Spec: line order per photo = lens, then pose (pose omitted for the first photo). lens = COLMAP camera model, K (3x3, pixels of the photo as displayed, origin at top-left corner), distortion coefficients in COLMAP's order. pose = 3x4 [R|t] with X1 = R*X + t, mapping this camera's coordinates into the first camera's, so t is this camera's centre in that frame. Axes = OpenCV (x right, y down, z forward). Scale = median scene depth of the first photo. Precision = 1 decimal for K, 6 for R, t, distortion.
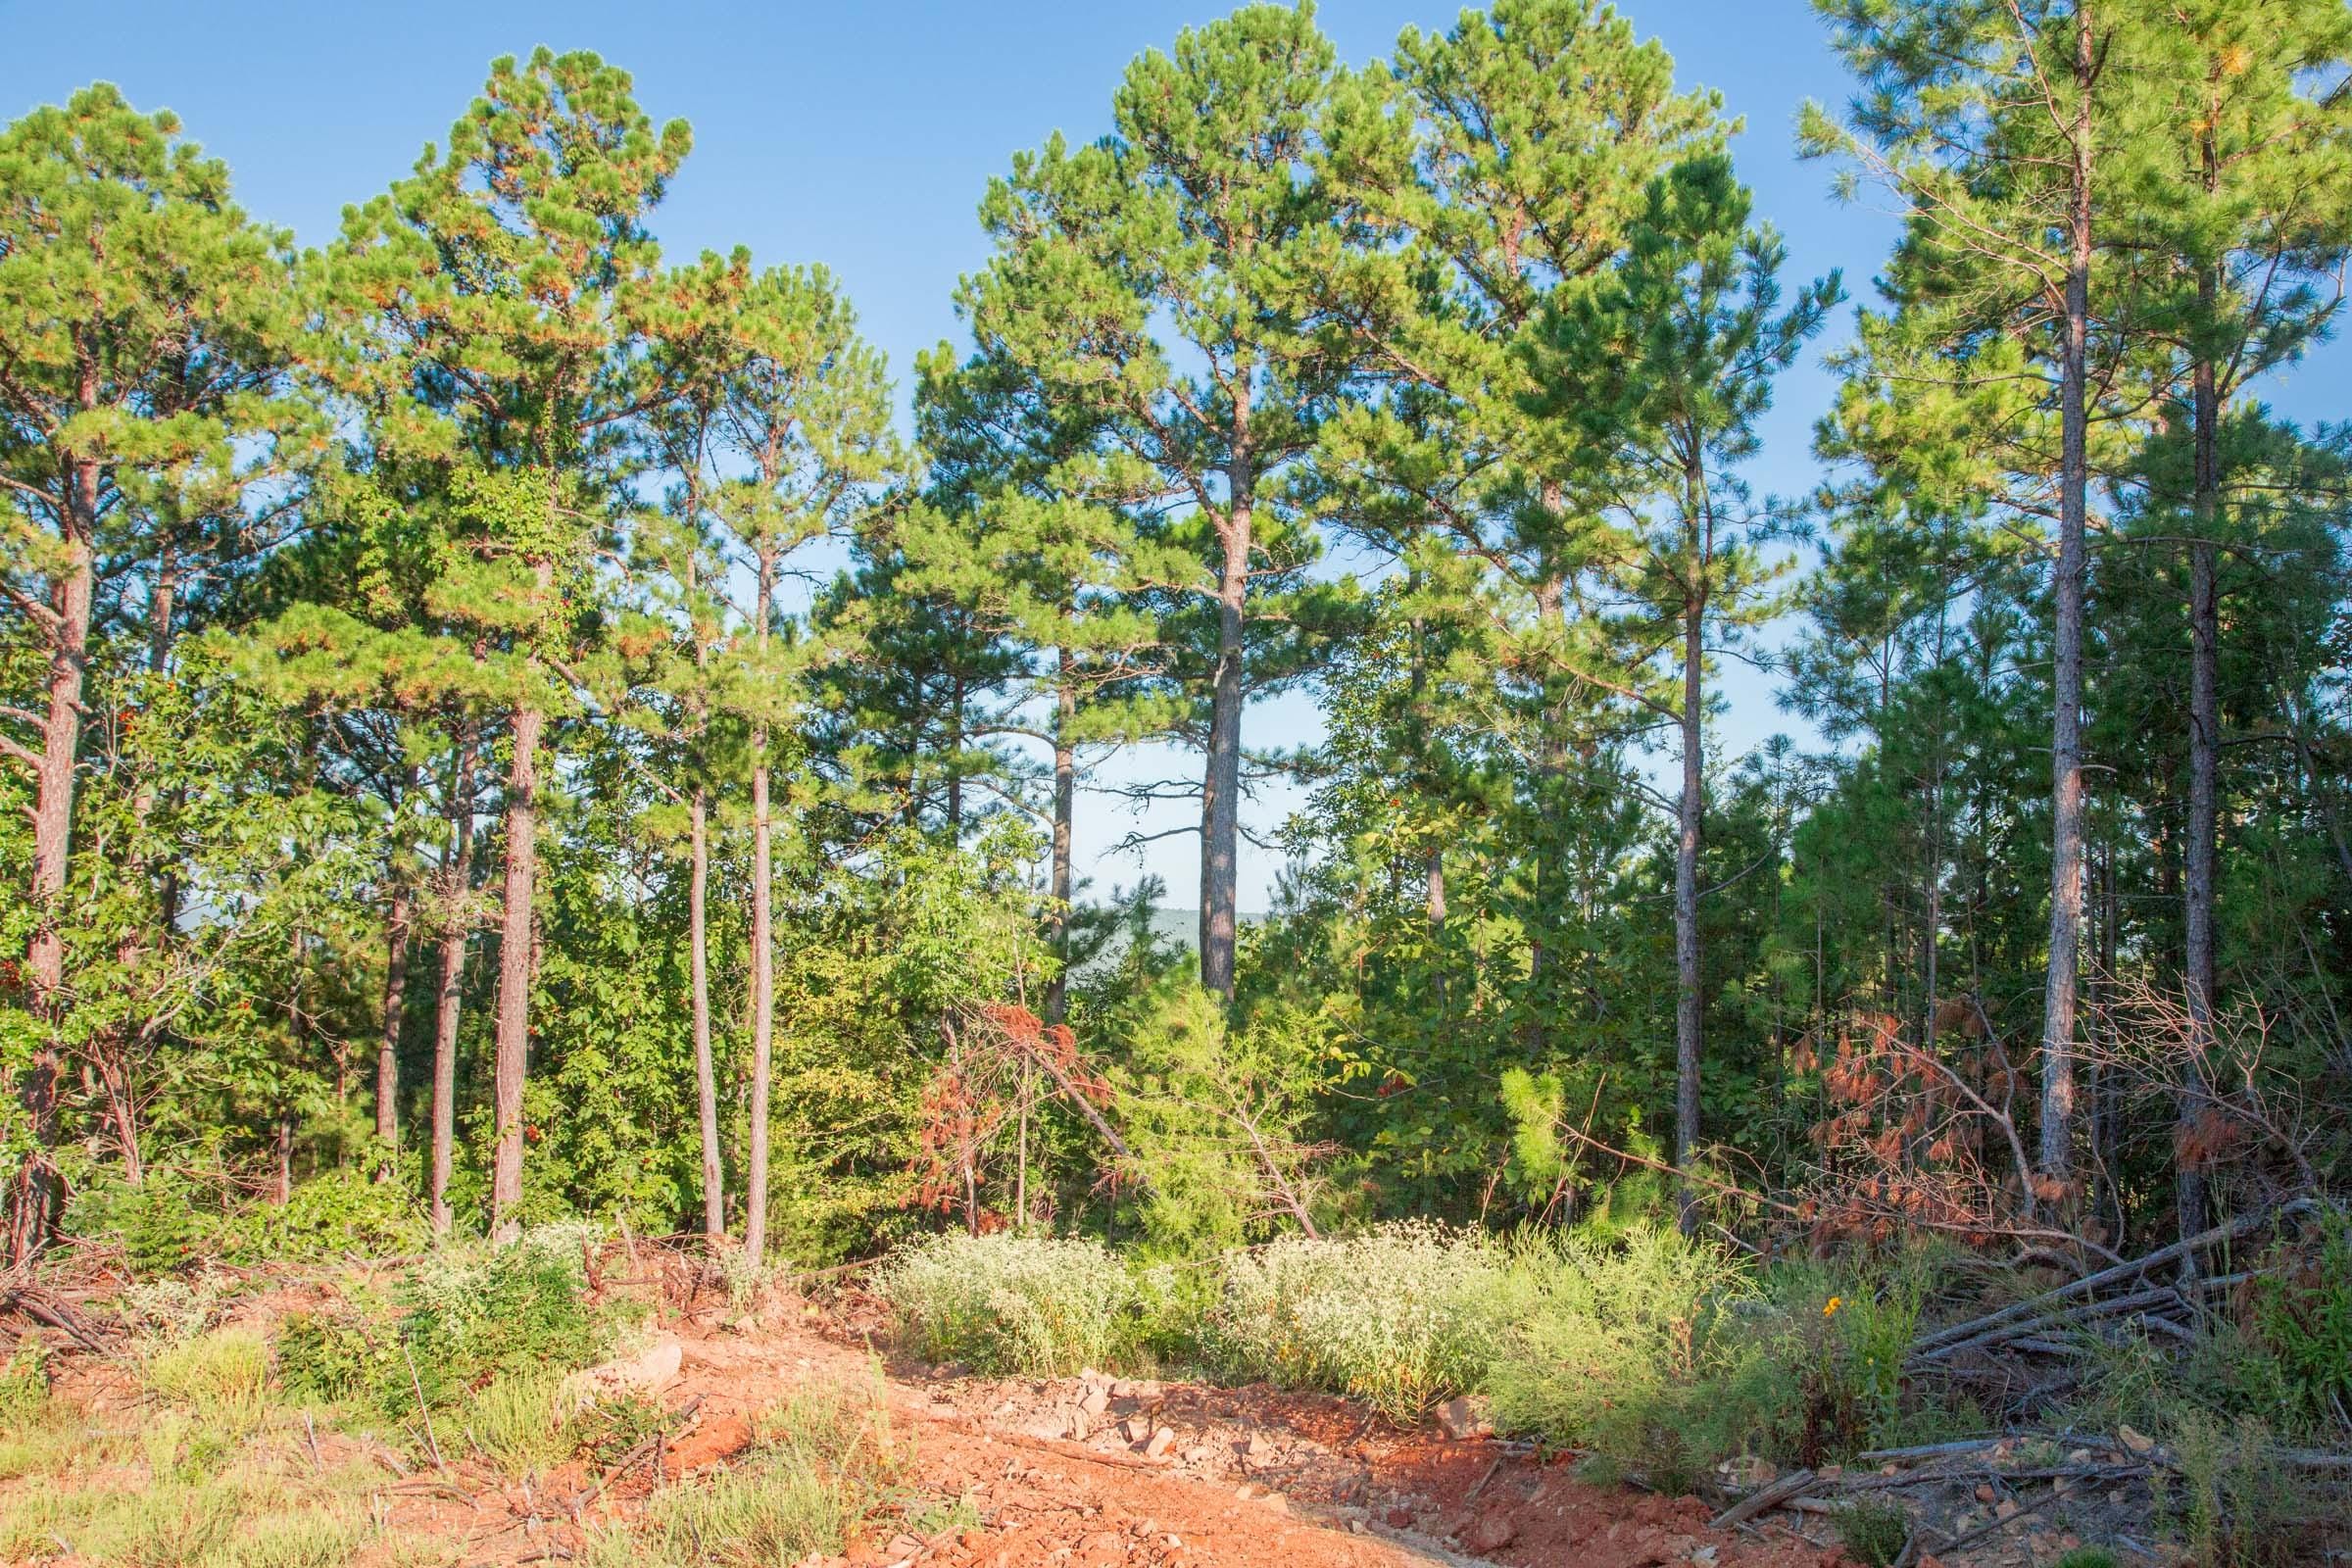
lens RADIAL K [[2353.8, 0, 1194.6], [0, 2353.8, 785.5], [0, 0, 1]] dist [0.007154, 0.075649]
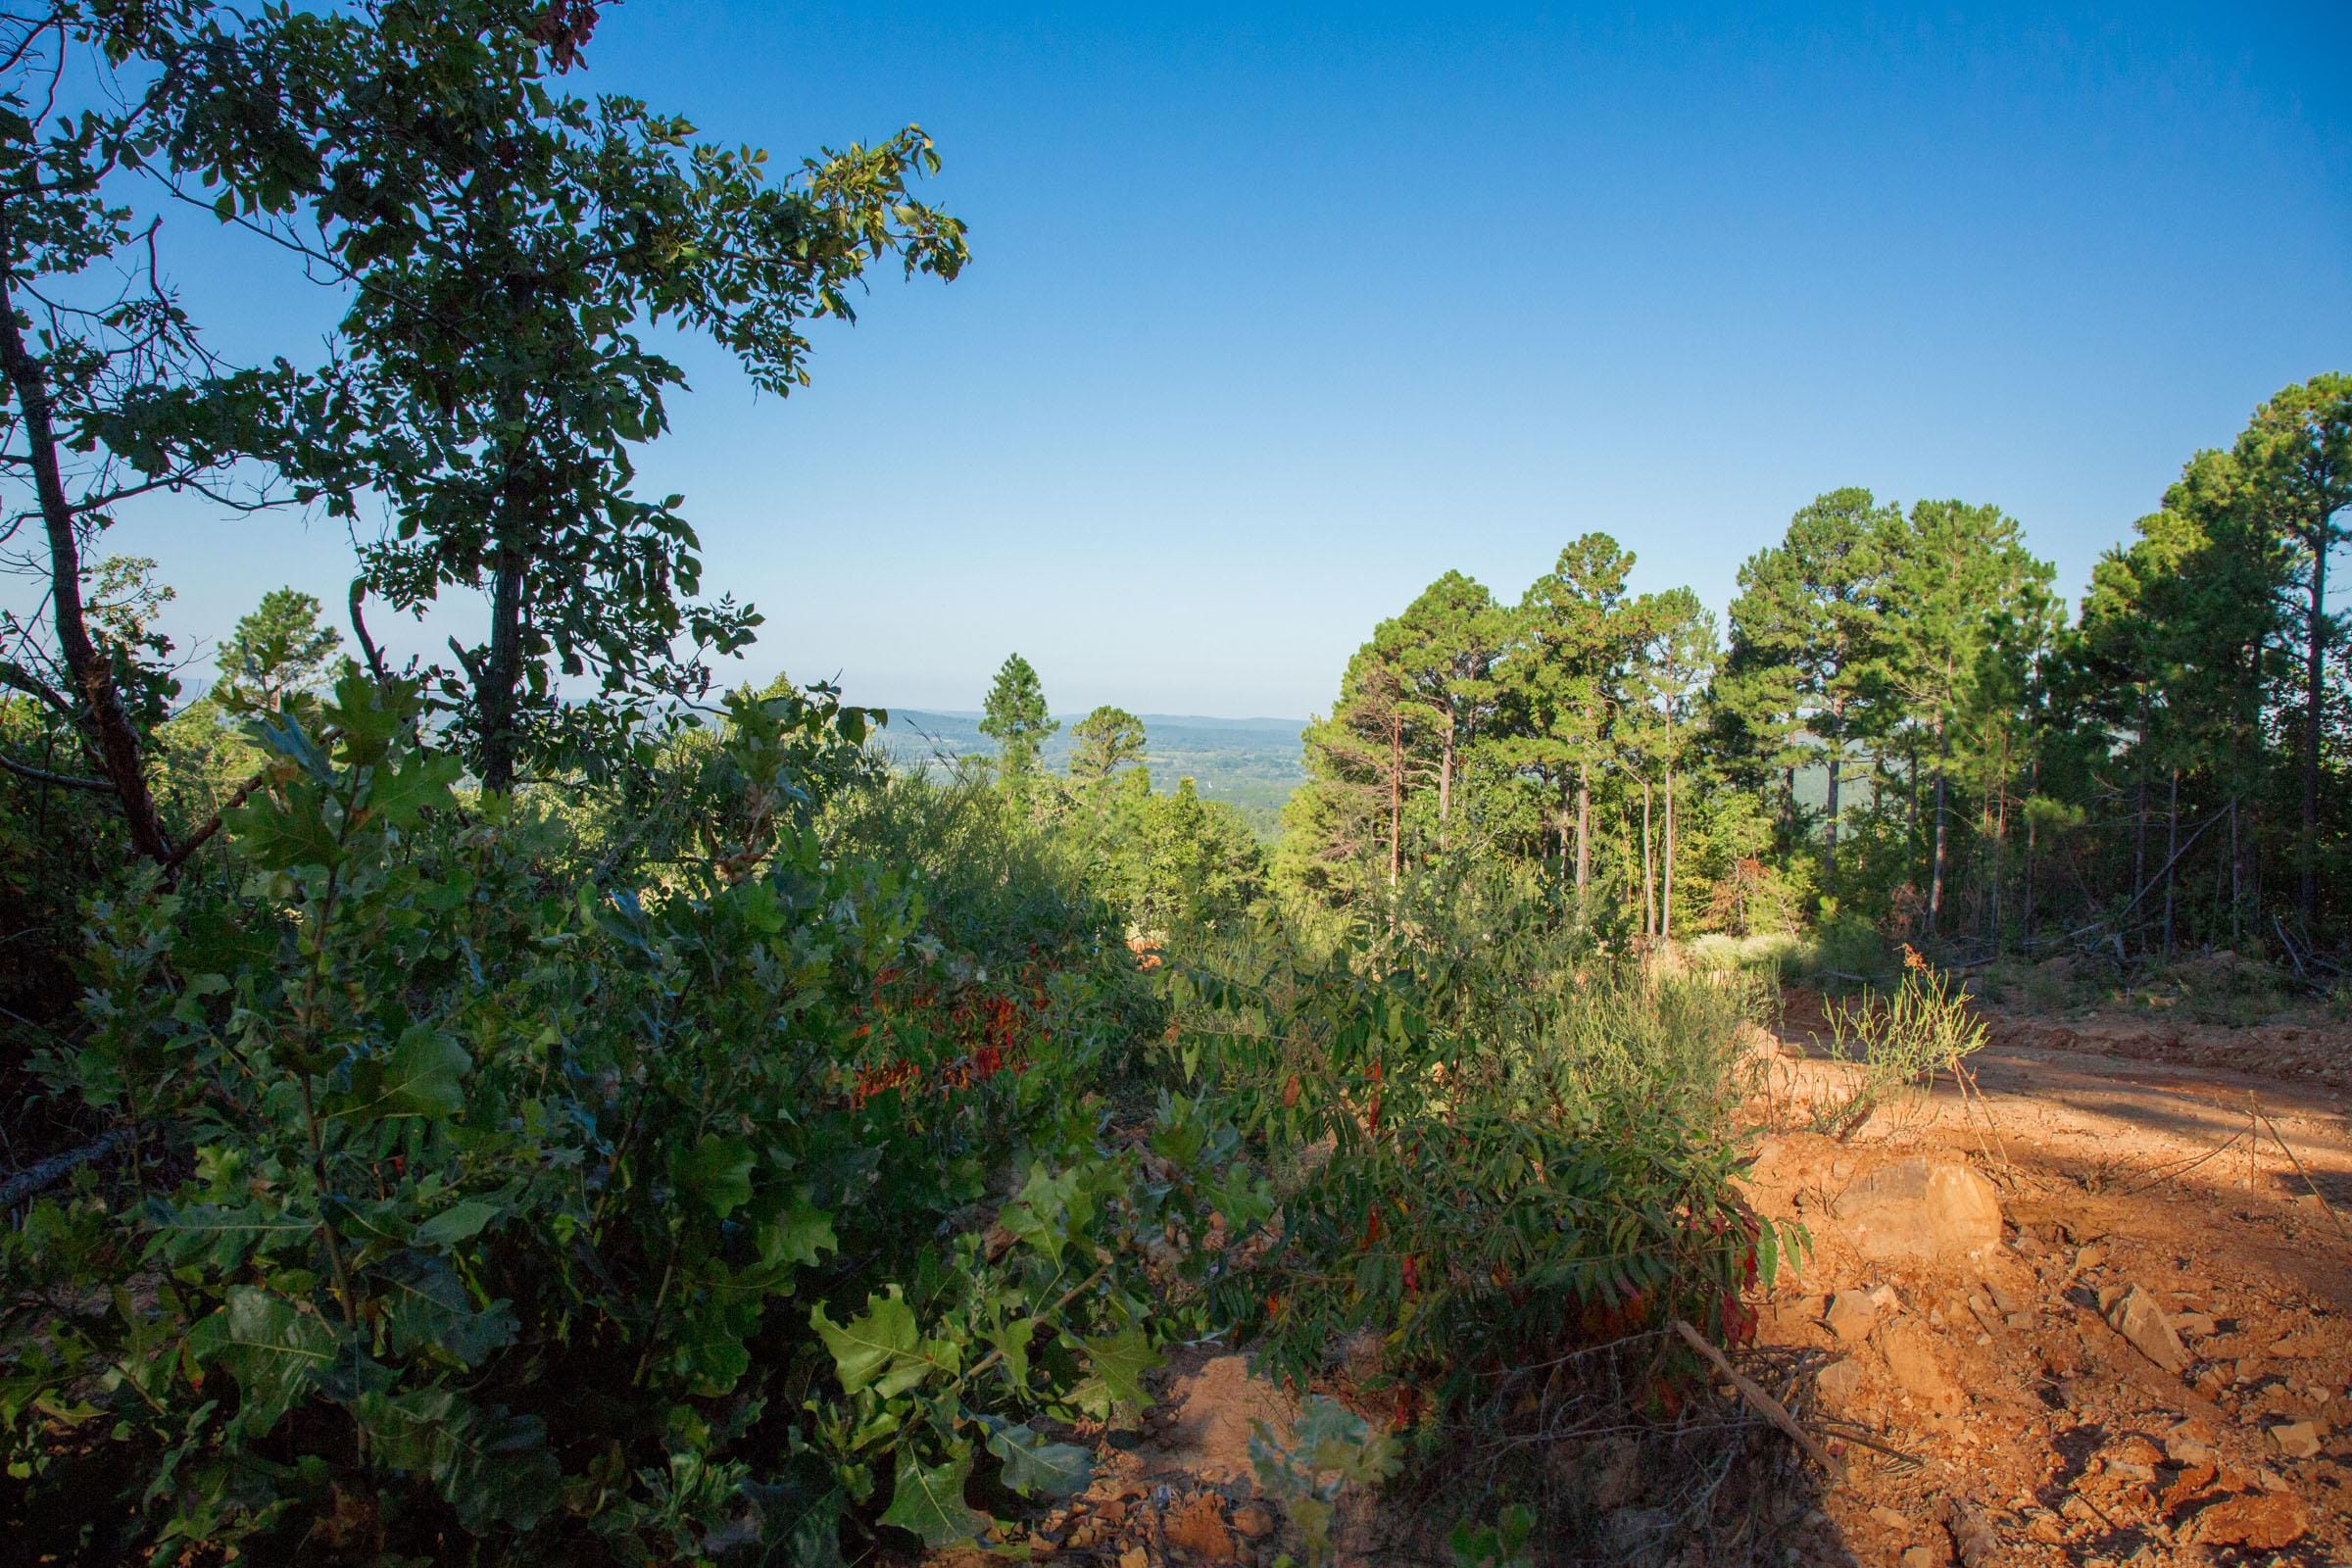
lens RADIAL K [[2353.8, 0, 1194.6], [0, 2353.8, 785.5], [0, 0, 1]] dist [0.007154, 0.075649]
pose [[0.881537, 0.018856, -0.471737, 0.710110], [0.031850, 0.994551, 0.099272, -0.315980], [0.471039, -0.102536, 0.876133, -1.906820]]
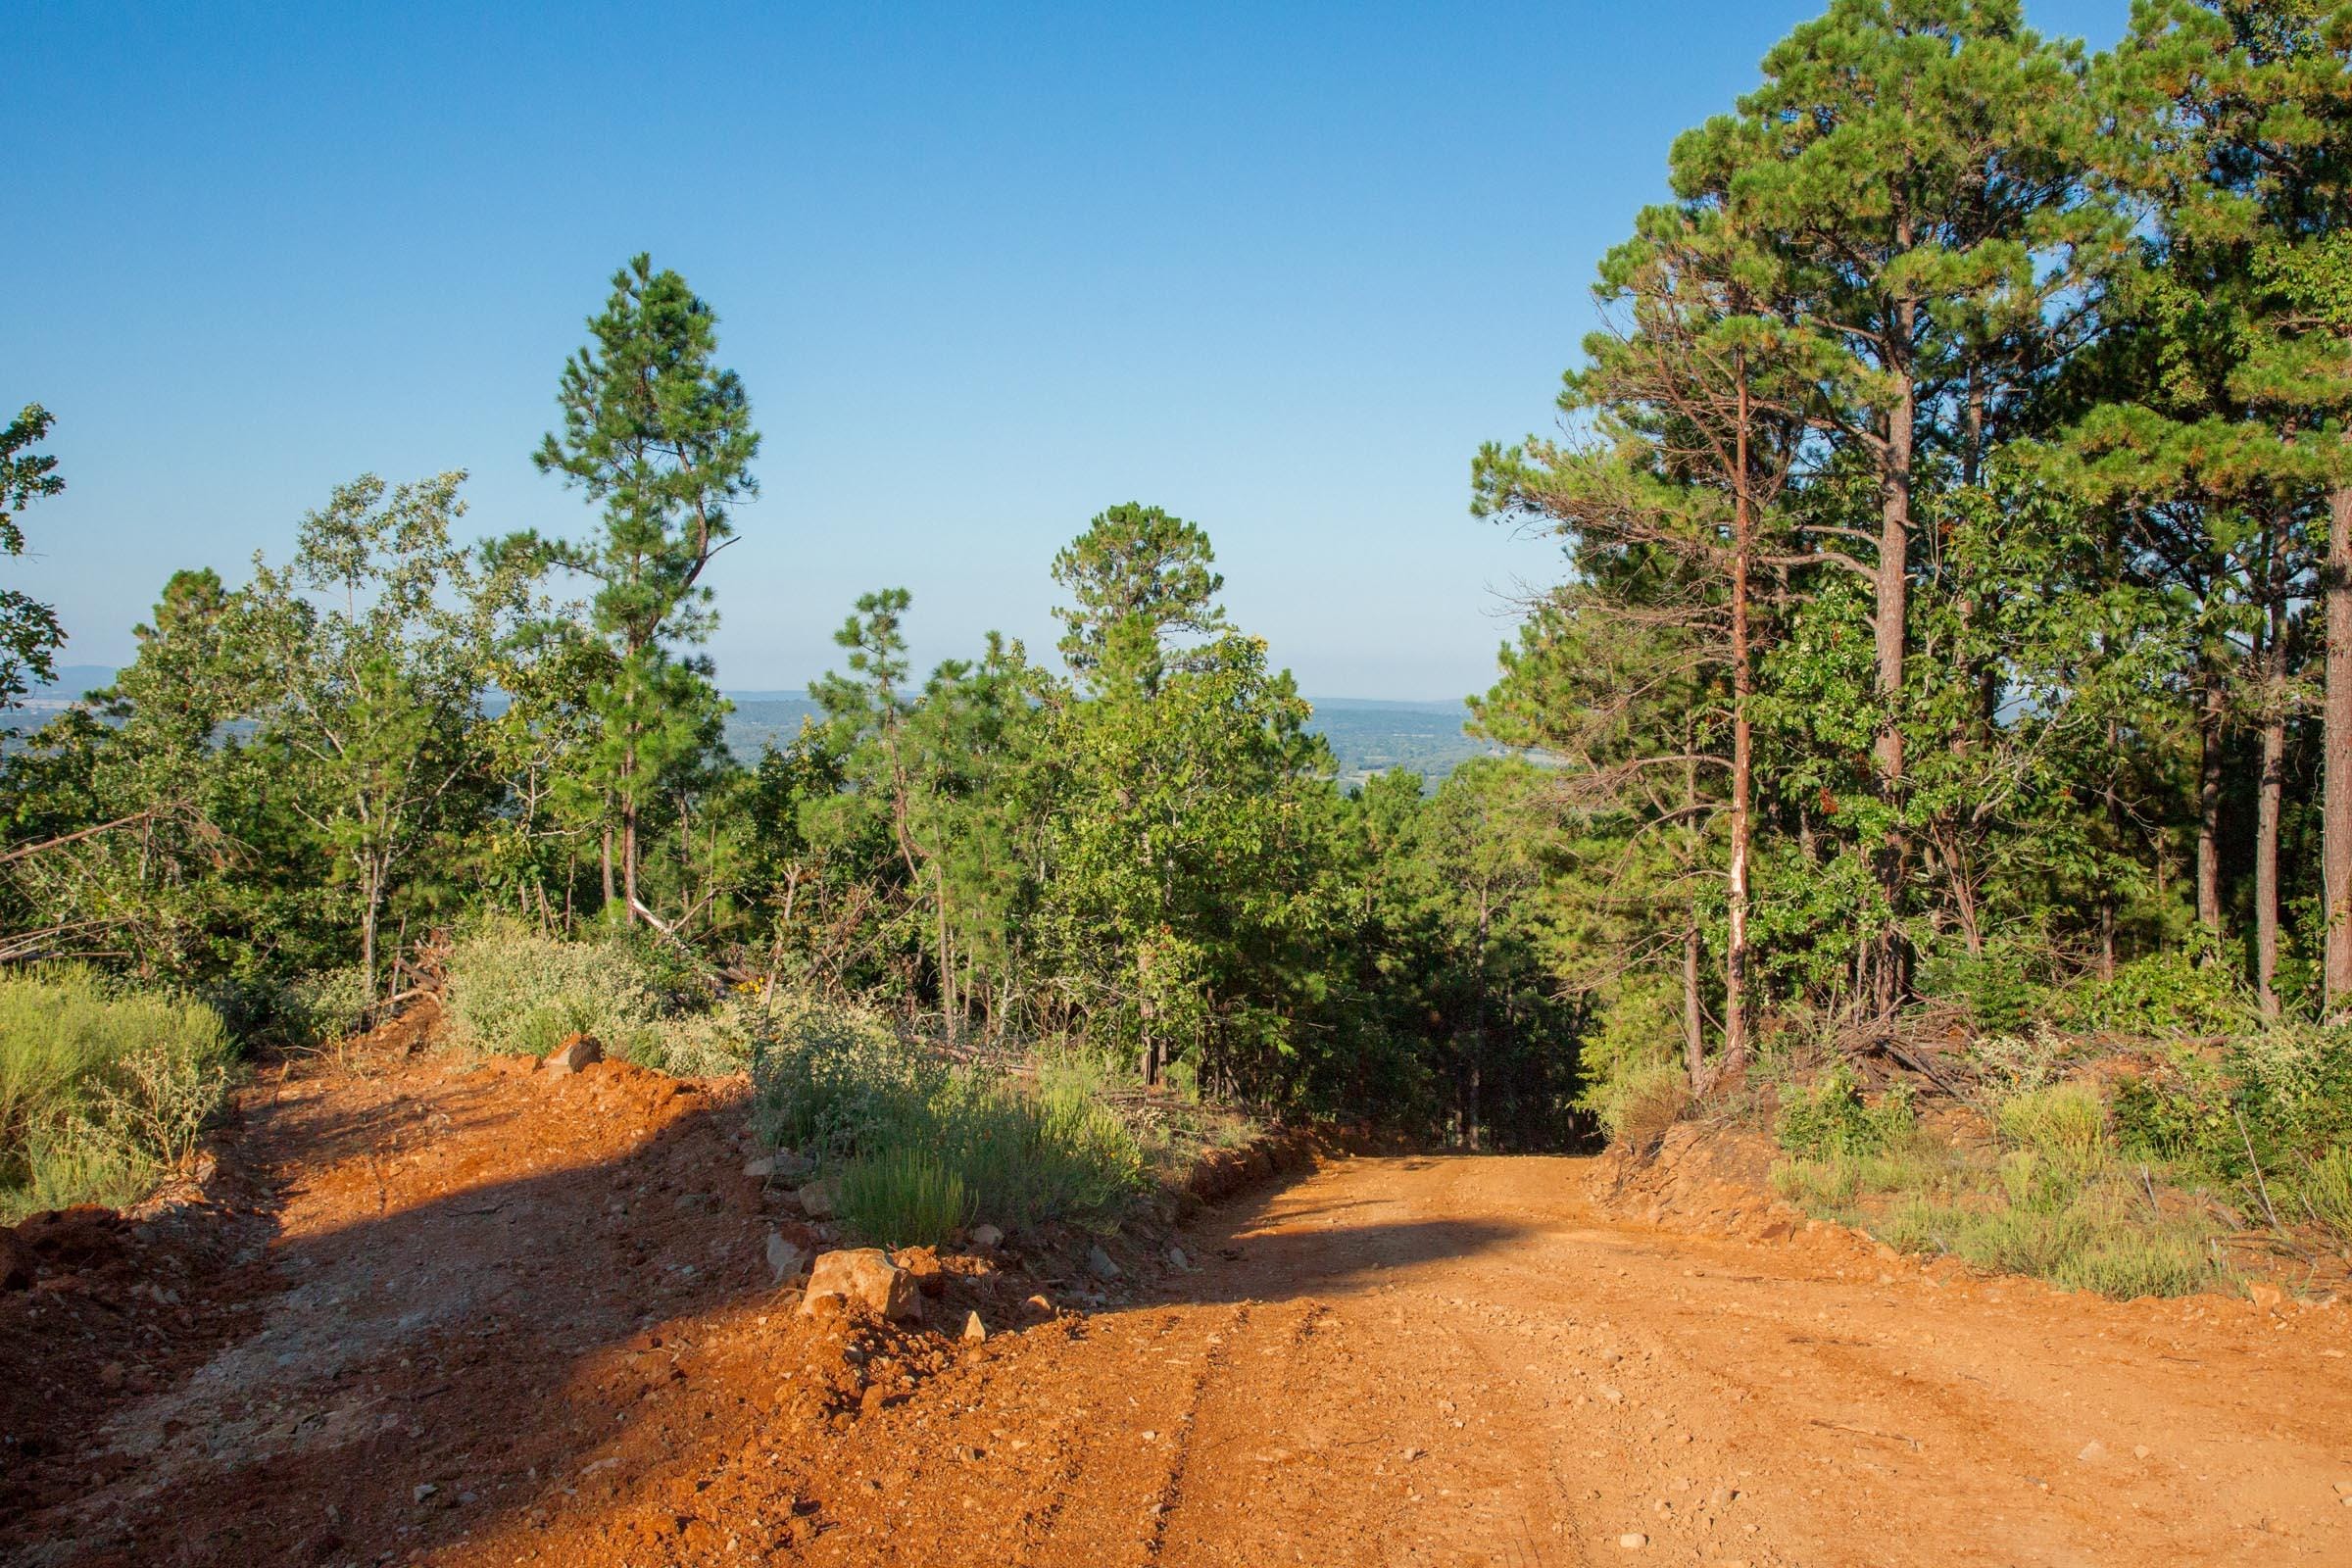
lens RADIAL K [[2353.8, 0, 1194.6], [0, 2353.8, 785.5], [0, 0, 1]] dist [0.007154, 0.075649]
pose [[0.744111, -0.007041, -0.668019, 0.014866], [0.064871, 0.995980, 0.061763, -0.000732], [0.664899, -0.089293, 0.741577, -0.044458]]
